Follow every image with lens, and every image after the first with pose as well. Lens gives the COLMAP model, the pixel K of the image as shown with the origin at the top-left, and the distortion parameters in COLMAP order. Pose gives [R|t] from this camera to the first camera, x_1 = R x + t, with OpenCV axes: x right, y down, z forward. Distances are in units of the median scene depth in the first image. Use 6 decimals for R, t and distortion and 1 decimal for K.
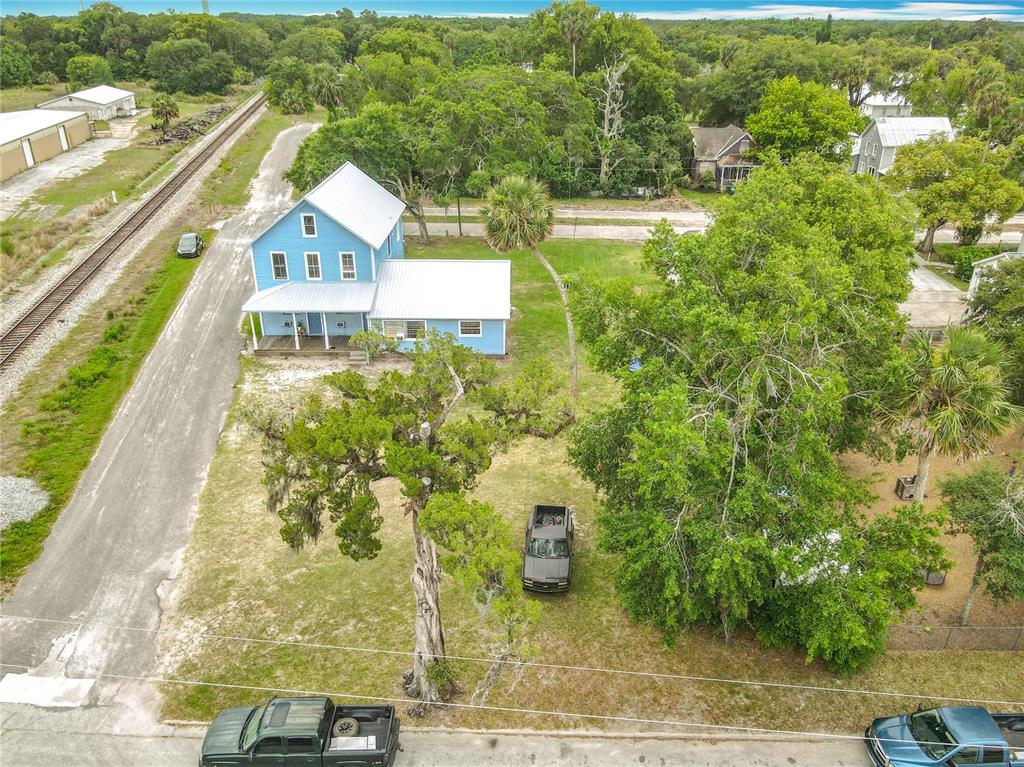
lens RADIAL K [[788.4, 0, 488.9], [0, 788.4, 382.9], [0, 0, 1]] dist [0.006771, 0.012139]
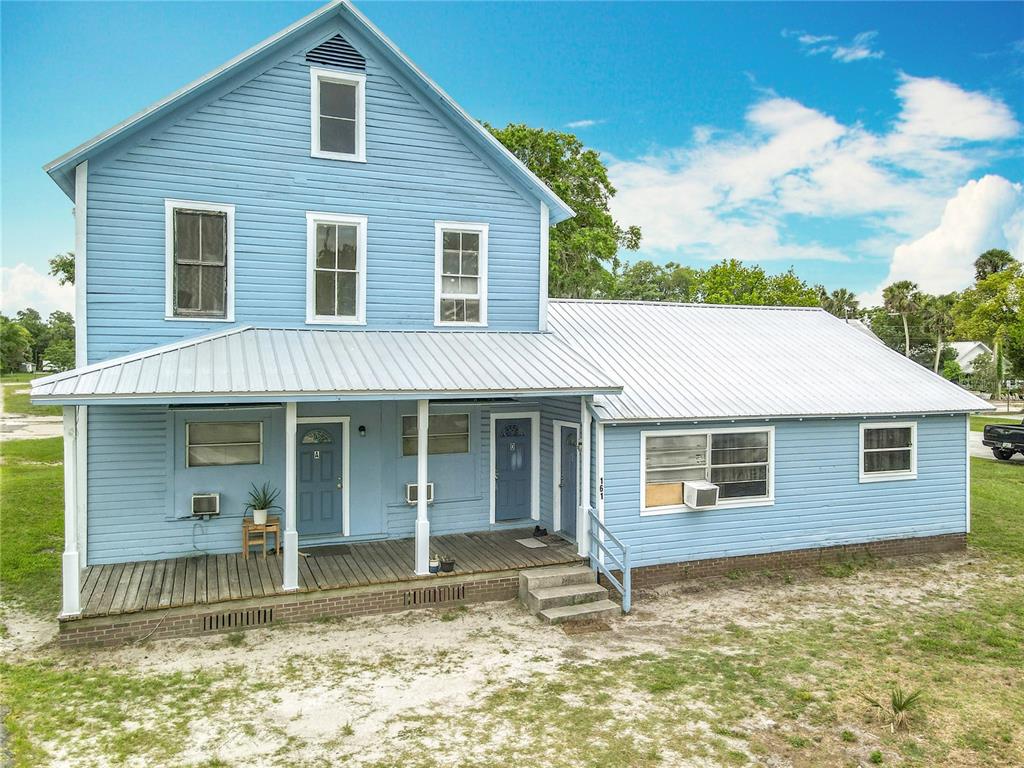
lens RADIAL K [[761.9, 0, 517.9], [0, 761.9, 381.0], [0, 0, 1]] dist [0.013587, 0.004864]
pose [[0.910783, 0.003064, 0.412873, -0.276946], [0.164859, 0.914103, -0.370456, -0.006563], [-0.378544, 0.405470, 0.832045, 0.783183]]
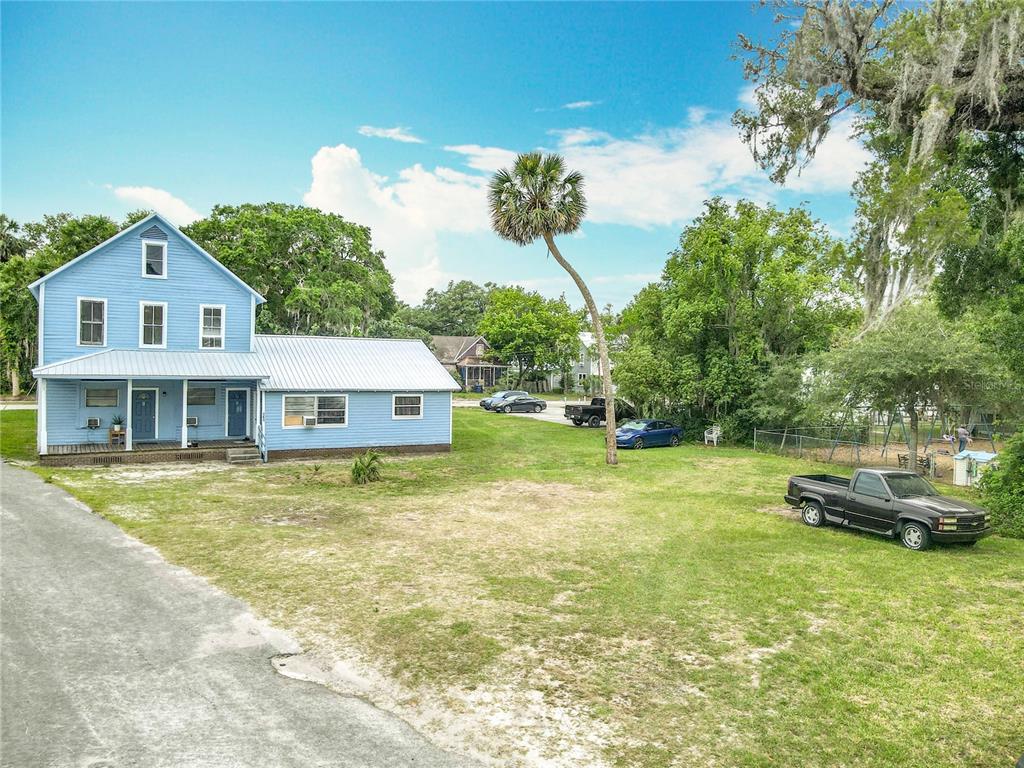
lens RADIAL K [[779.8, 0, 512.0], [0, 779.8, 384.0], [0, 0, 1]] dist [0.015743, 0.004306]
pose [[0.847403, 0.013453, 0.530780, -0.315140], [0.201358, 0.916858, -0.344712, 0.172801], [-0.491287, 0.398987, 0.774239, 0.392821]]
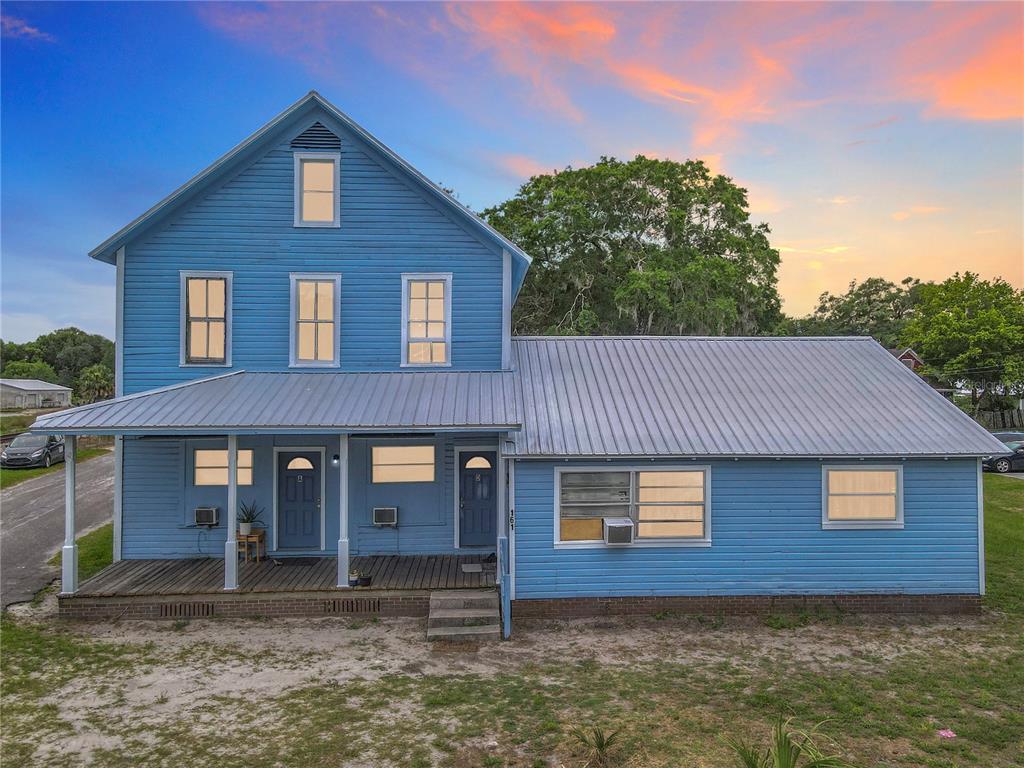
lens RADIAL K [[768.4, 0, 514.5], [0, 768.4, 387.7], [0, 0, 1]] dist [0.013524, 0.008138]
pose [[0.995853, 0.009263, 0.090508, -0.172270], [0.030374, 0.903877, -0.426713, 0.010061], [-0.085761, 0.427692, 0.899847, 0.735008]]
